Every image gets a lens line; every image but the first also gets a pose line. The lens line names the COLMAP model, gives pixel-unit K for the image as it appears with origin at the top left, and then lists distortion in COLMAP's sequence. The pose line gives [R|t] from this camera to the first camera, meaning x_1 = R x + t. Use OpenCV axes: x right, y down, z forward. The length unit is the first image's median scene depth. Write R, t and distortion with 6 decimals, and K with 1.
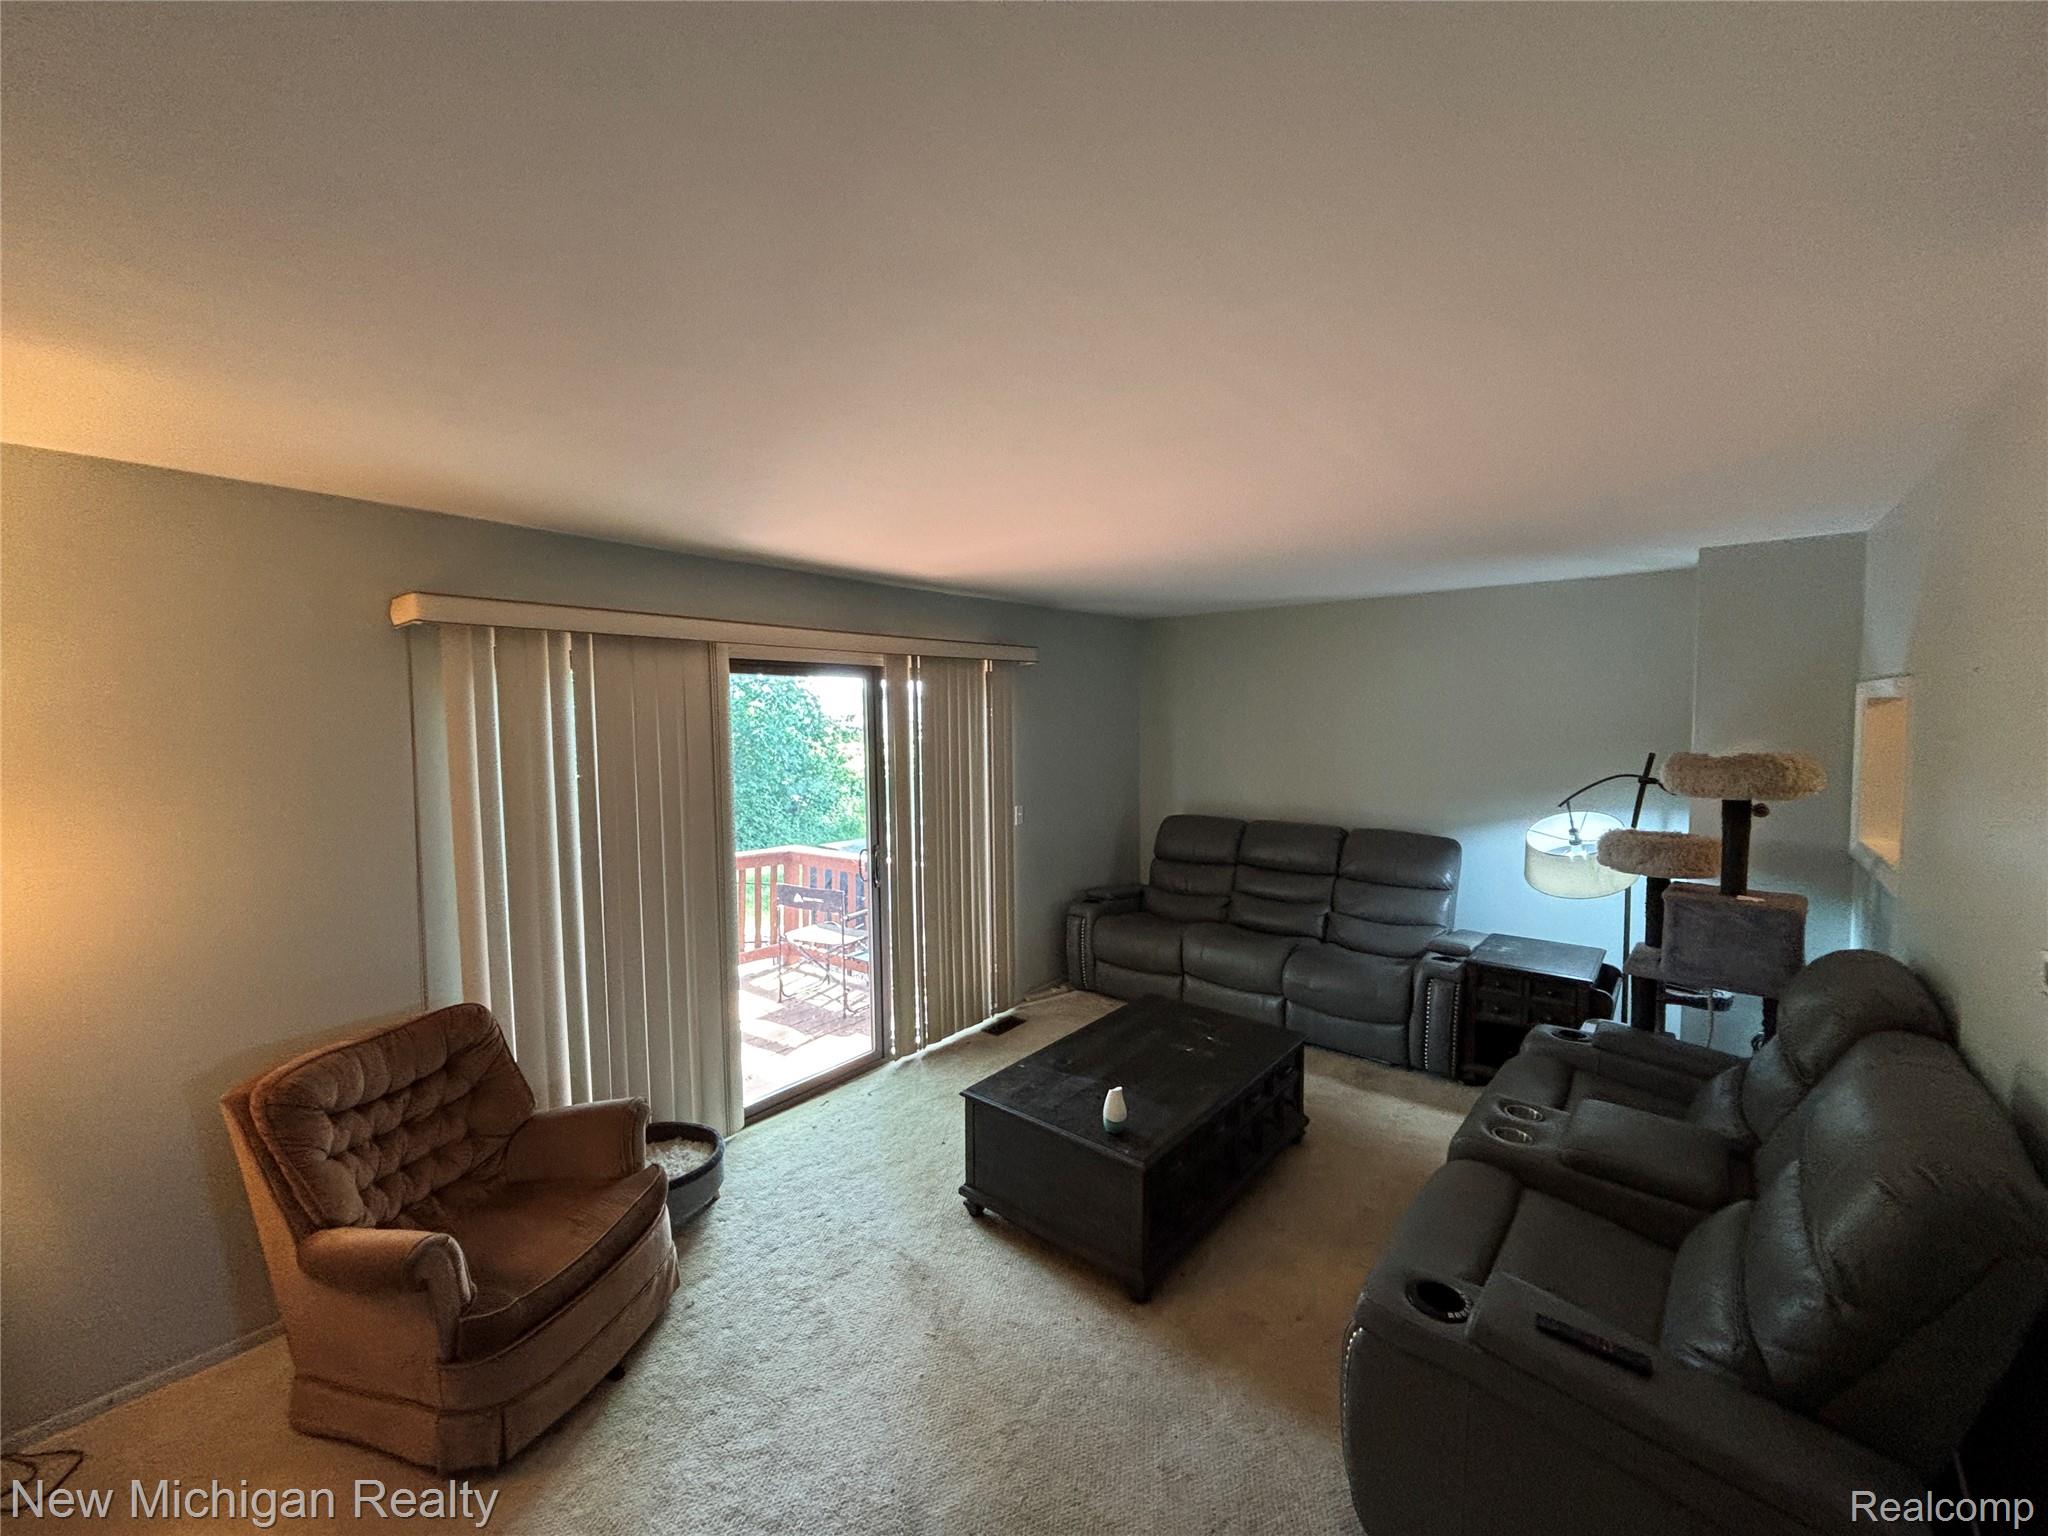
lens RADIAL K [[833.3, 0, 1013.1], [0, 833.3, 763.8], [0, 0, 1]] dist [0.003796, 0.000331]
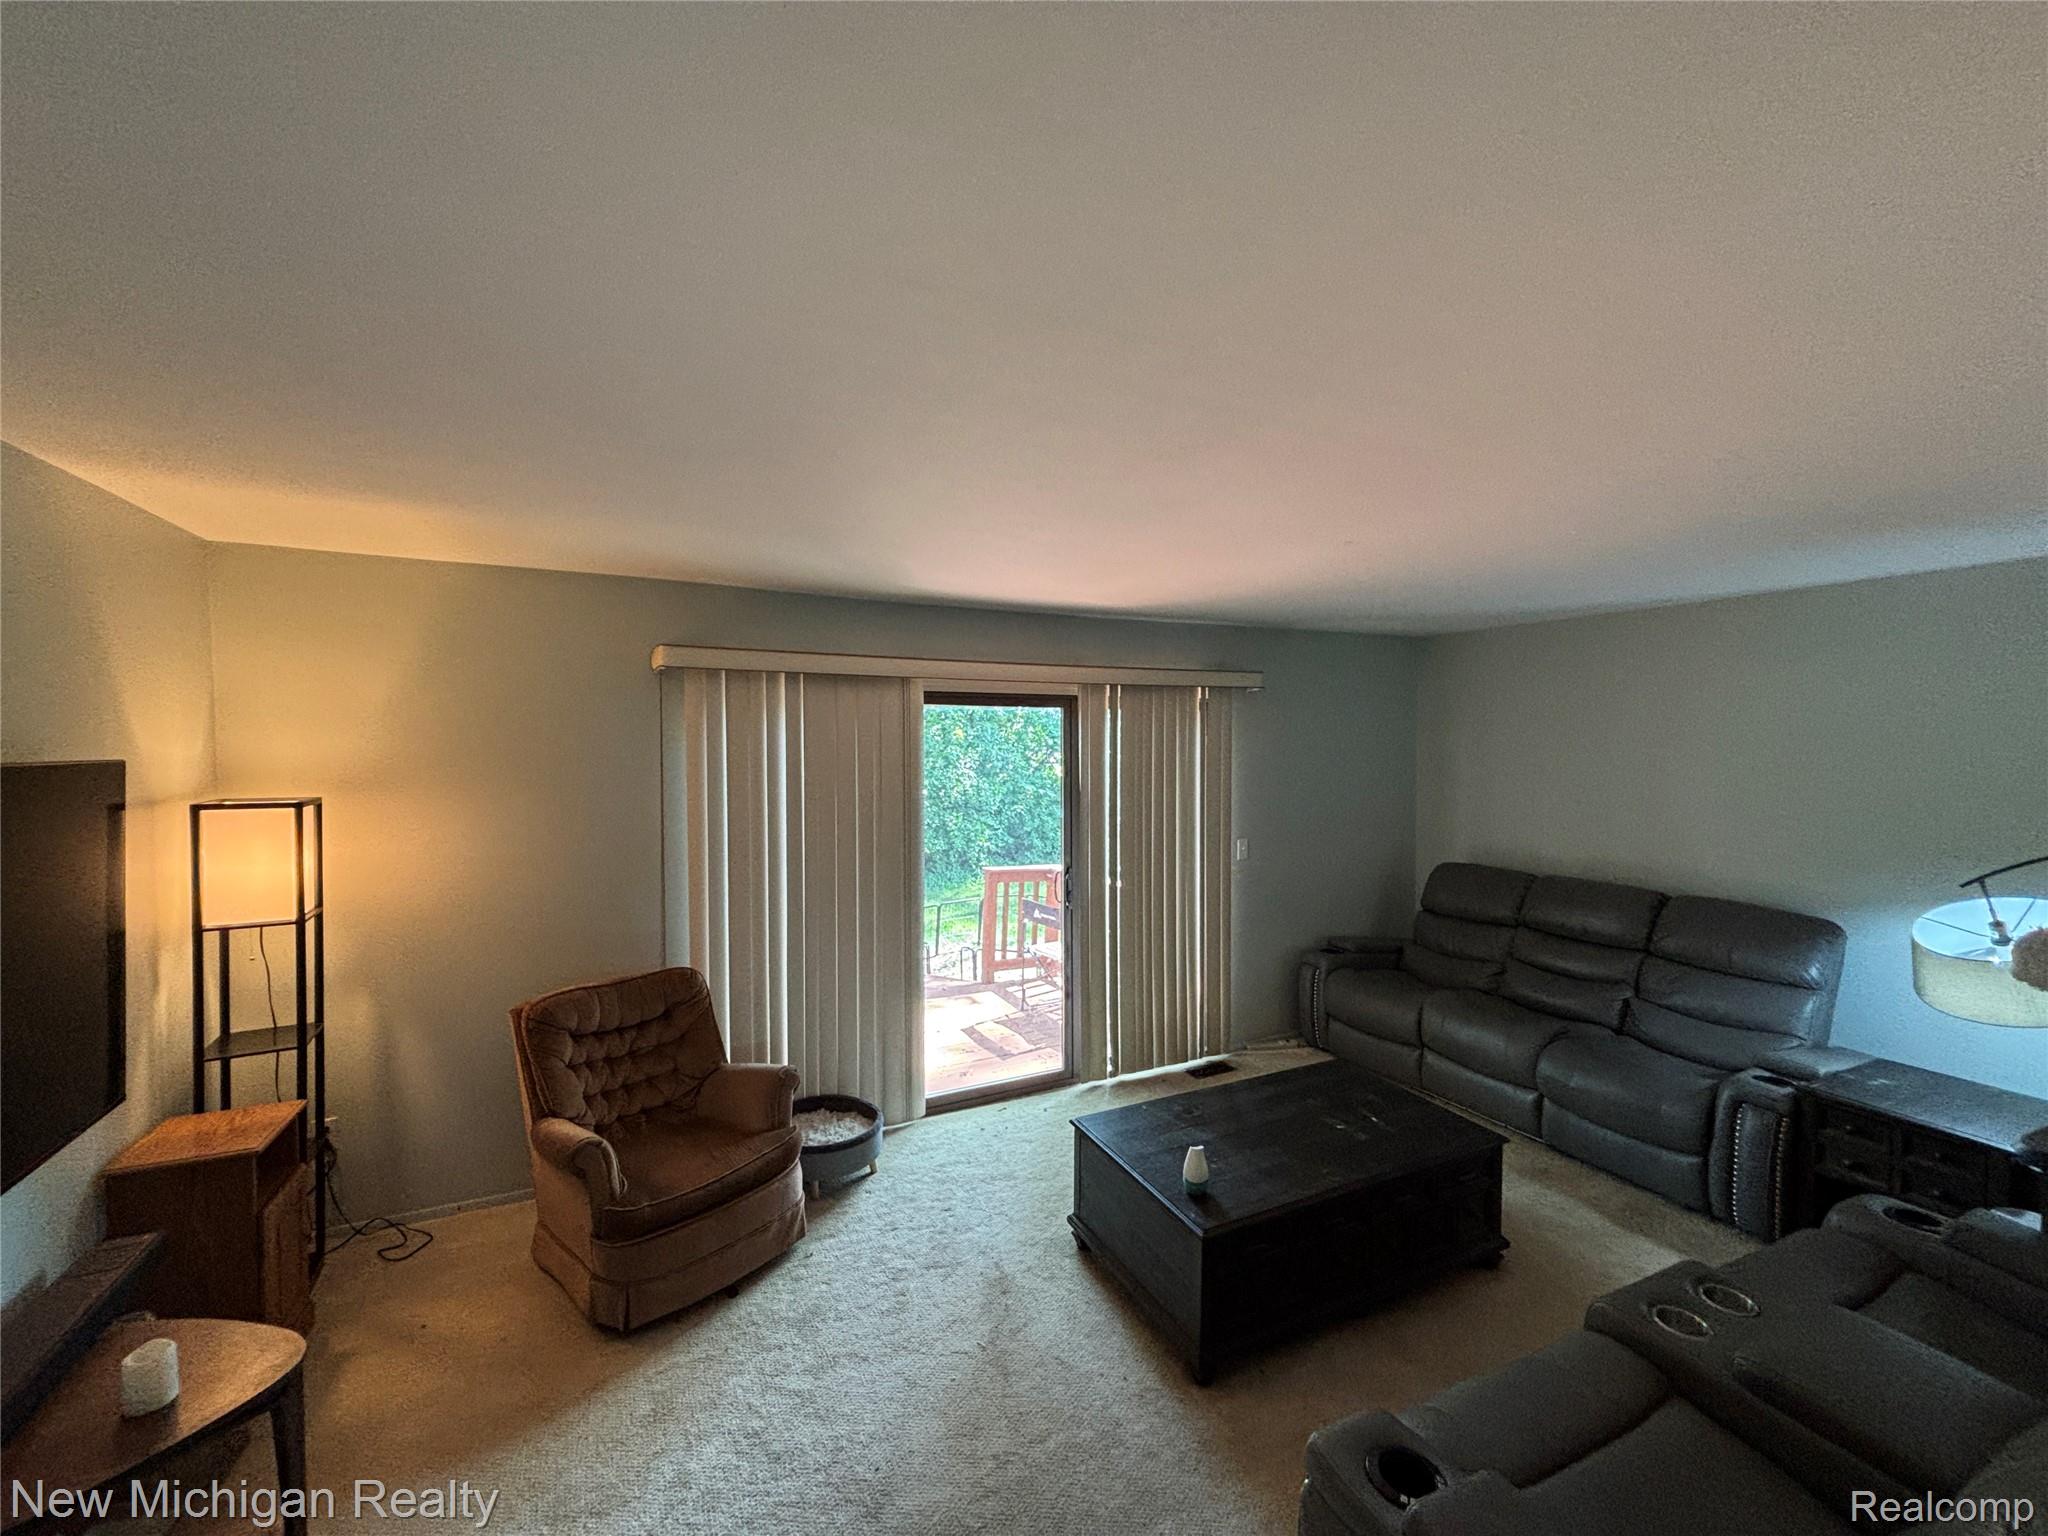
lens RADIAL K [[833.3, 0, 1020.9], [0, 833.3, 766.2], [0, 0, 1]] dist [0.003796, 0.000331]
pose [[0.906345, 0.022962, -0.421914, 0.286769], [-0.034452, 0.999214, -0.019630, -0.009406], [0.421131, 0.032327, 0.906424, 0.049886]]
